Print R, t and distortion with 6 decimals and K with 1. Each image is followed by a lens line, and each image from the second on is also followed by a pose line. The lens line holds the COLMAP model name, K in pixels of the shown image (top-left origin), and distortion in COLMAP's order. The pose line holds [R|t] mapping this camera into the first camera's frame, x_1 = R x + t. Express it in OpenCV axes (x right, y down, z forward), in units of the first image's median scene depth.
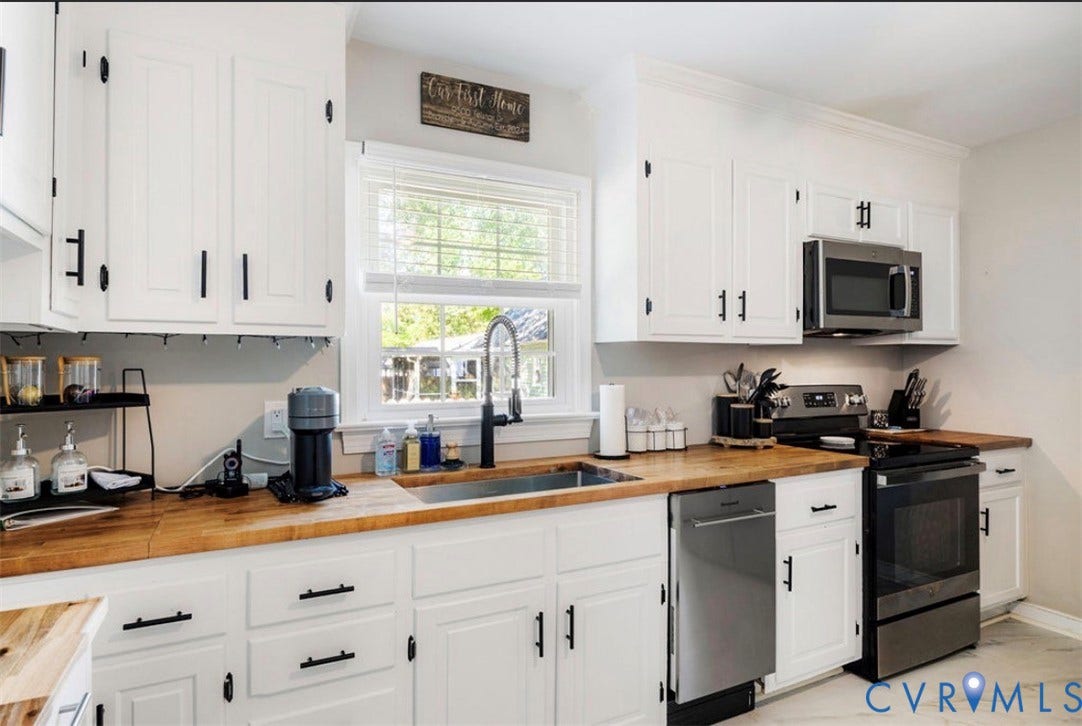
lens RADIAL K [[587.9, 0, 526.7], [0, 587.9, 366.0], [0, 0, 1]] dist [0.003263, -0.000486]
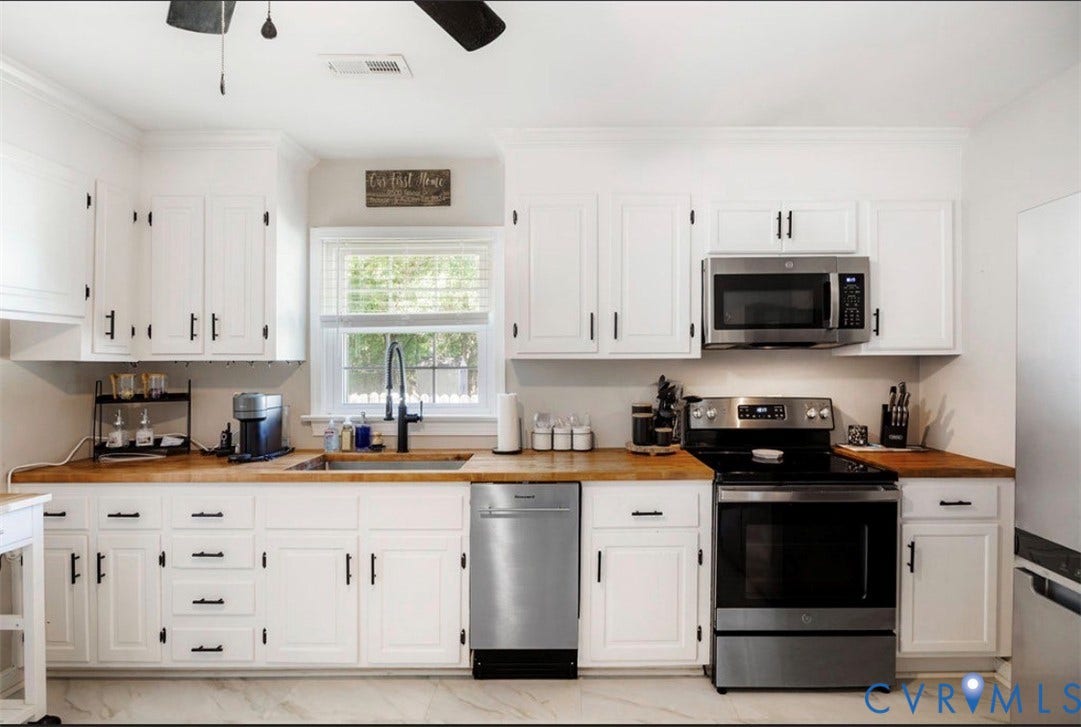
lens RADIAL K [[534.3, 0, 540.5], [0, 534.3, 363.5], [0, 0, 1]] dist [-0.004667, -0.000478]
pose [[0.895536, -0.000201, -0.444989, 0.732067], [-0.000034, 1.000000, -0.000520, -0.031556], [0.444989, 0.000481, 0.895536, 0.030480]]
